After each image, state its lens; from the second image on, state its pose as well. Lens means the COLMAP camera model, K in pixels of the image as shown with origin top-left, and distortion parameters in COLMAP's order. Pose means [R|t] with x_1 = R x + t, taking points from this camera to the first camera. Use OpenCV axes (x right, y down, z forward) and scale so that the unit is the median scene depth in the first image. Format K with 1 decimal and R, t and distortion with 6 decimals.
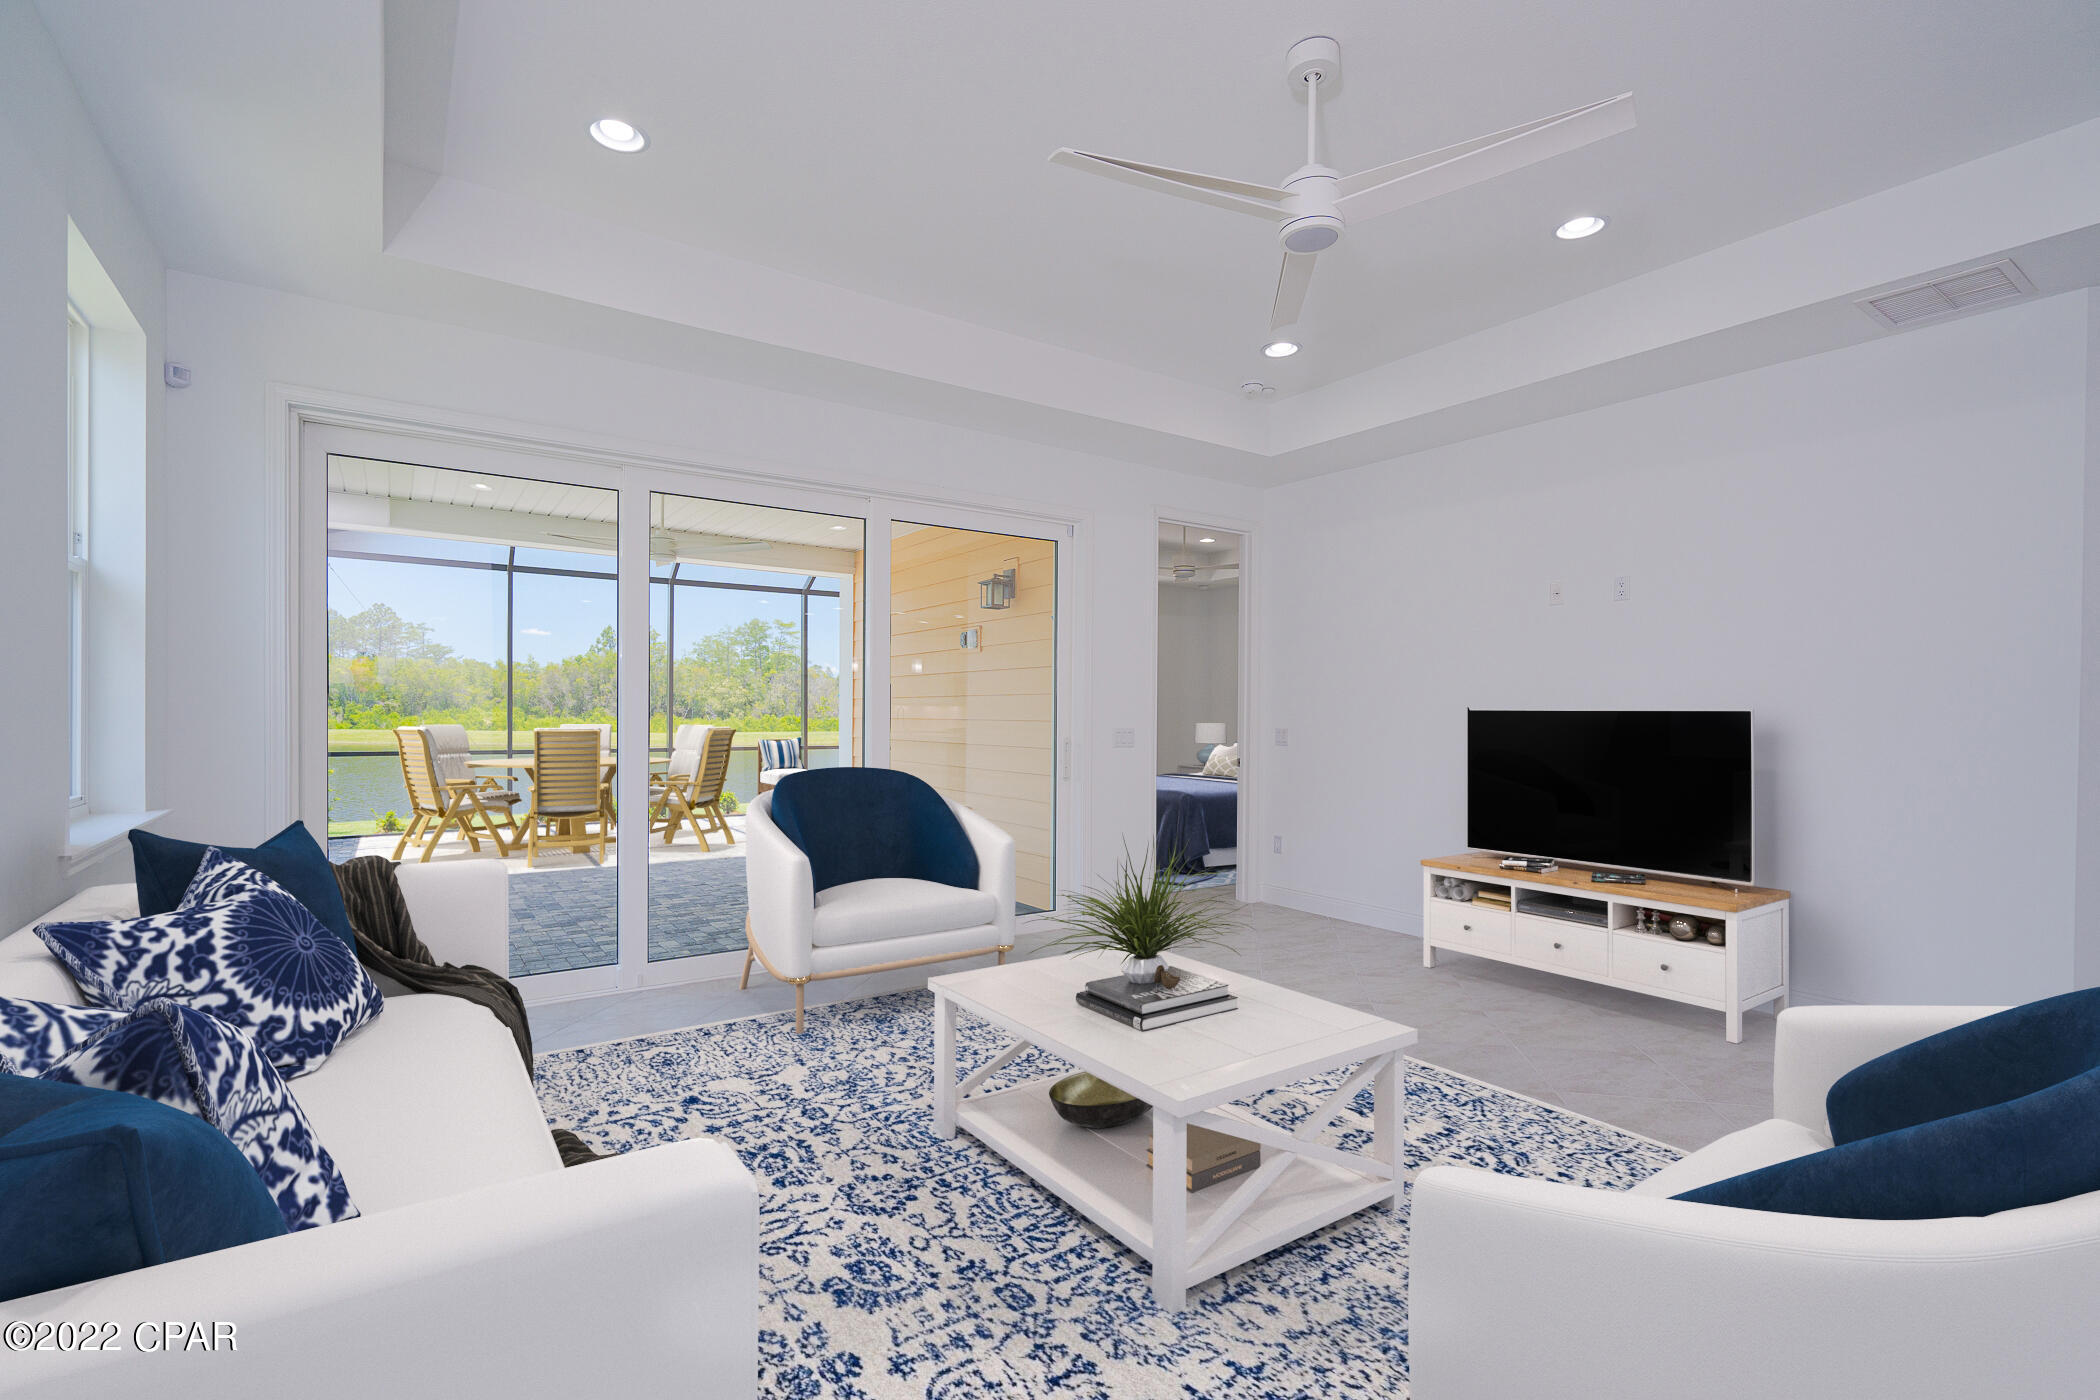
lens RADIAL K [[946.6, 0, 1039.0], [0, 946.6, 696.4], [0, 0, 1]] dist [-0.001518, -0.000241]
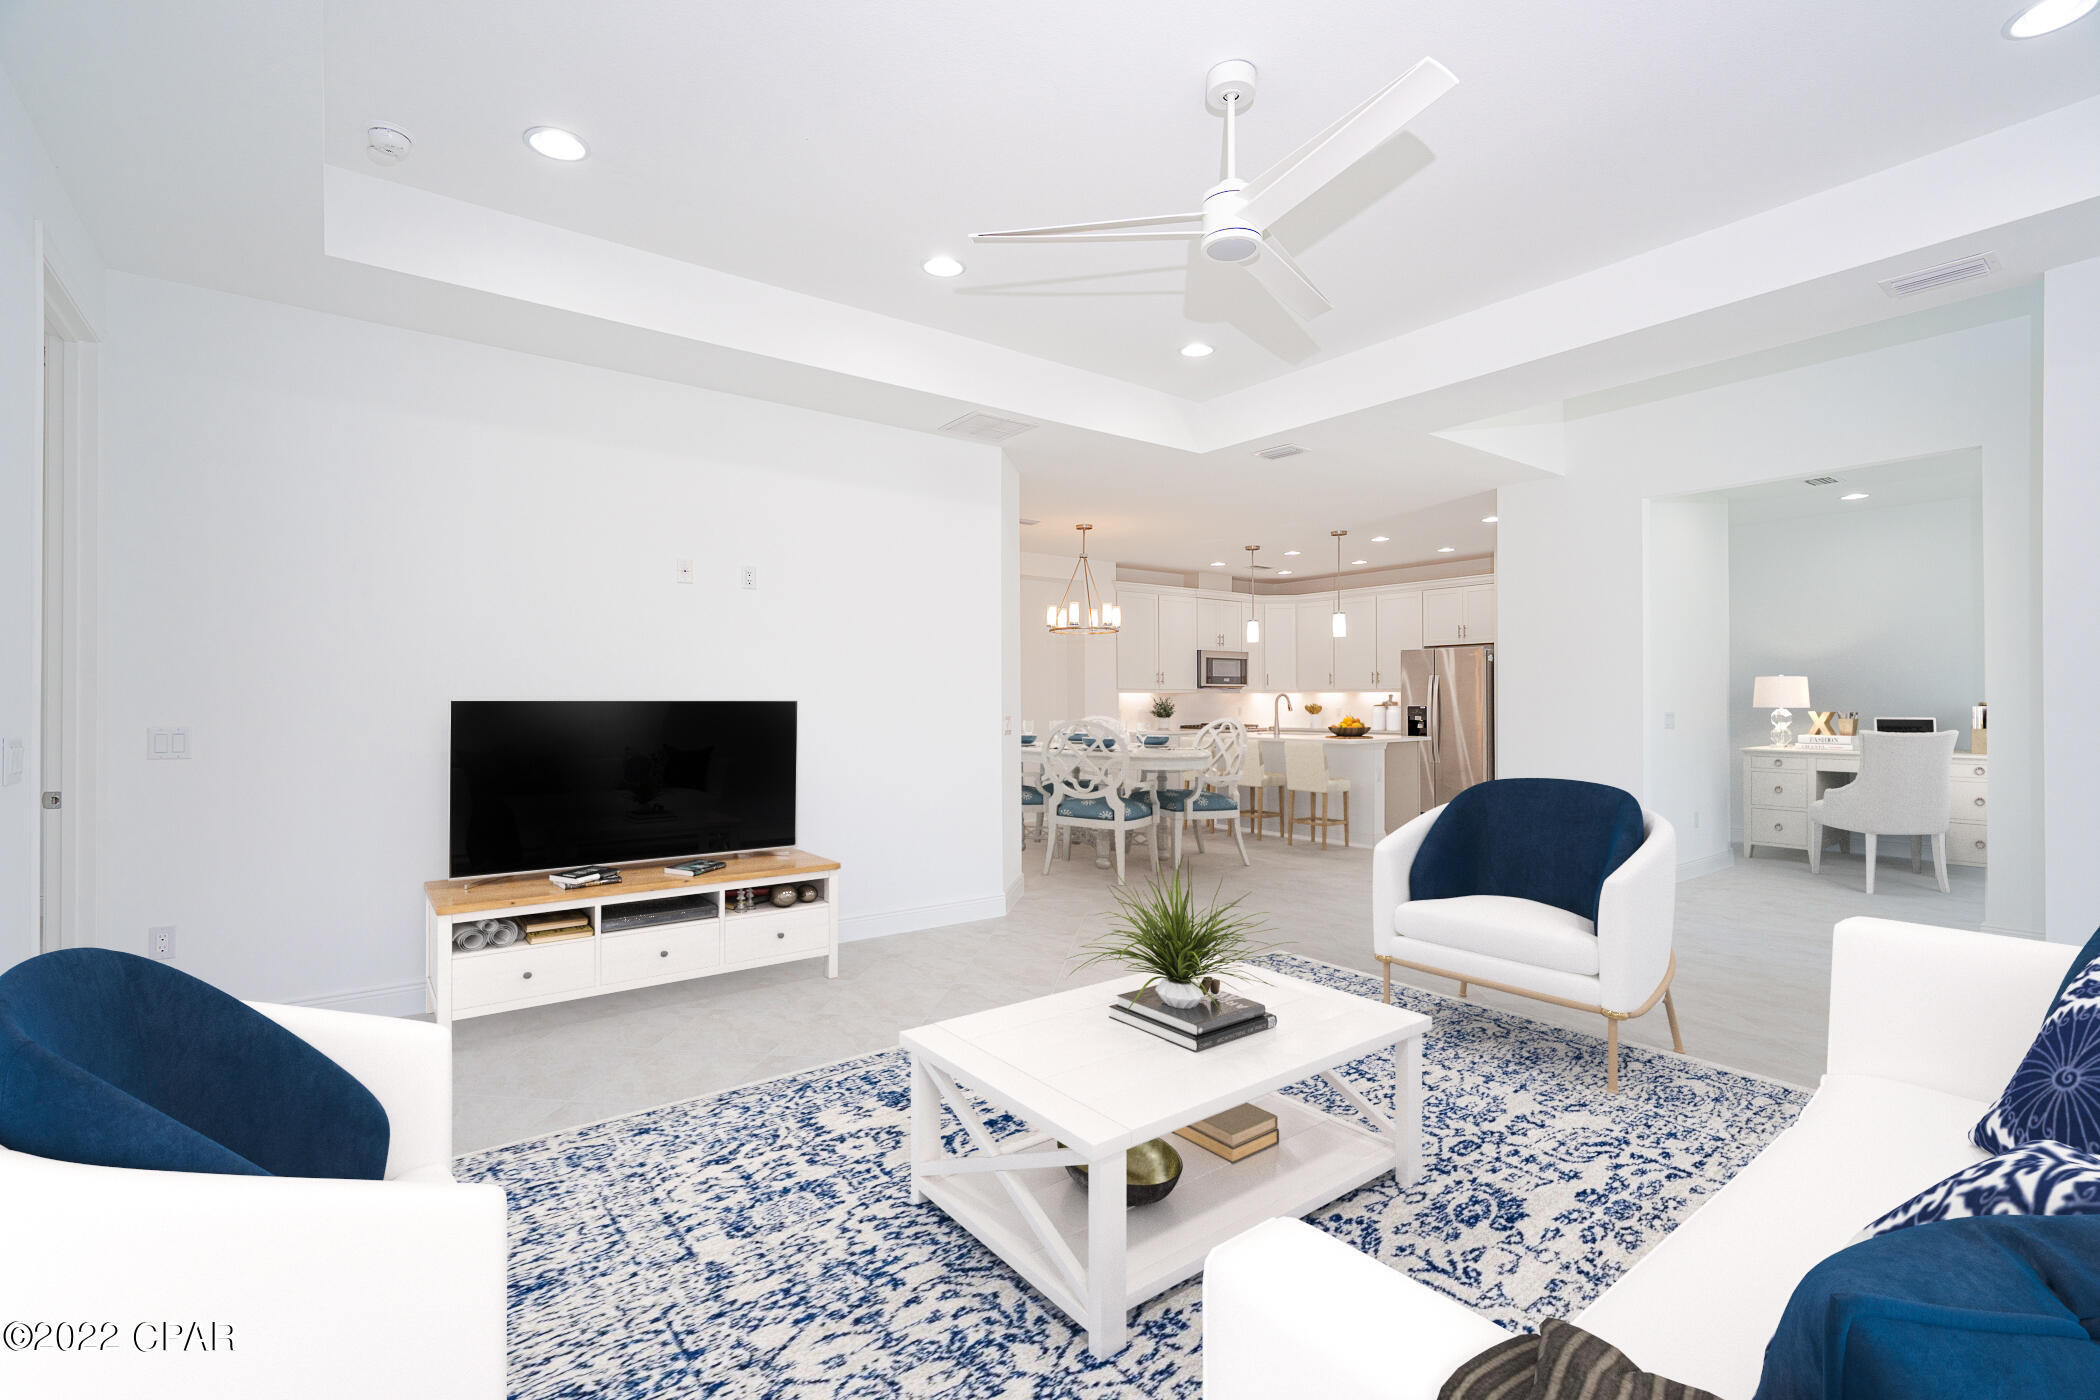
lens RADIAL K [[1040.1, 0, 1213.6], [0, 1040.1, 695.1], [0, 0, 1]] dist [-0.001343, -0.000004]
pose [[-0.154411, -0.000859, 0.988006, -0.849896], [-0.018162, 0.999833, -0.001969, -0.001977], [-0.987840, -0.018248, -0.154400, 0.942983]]
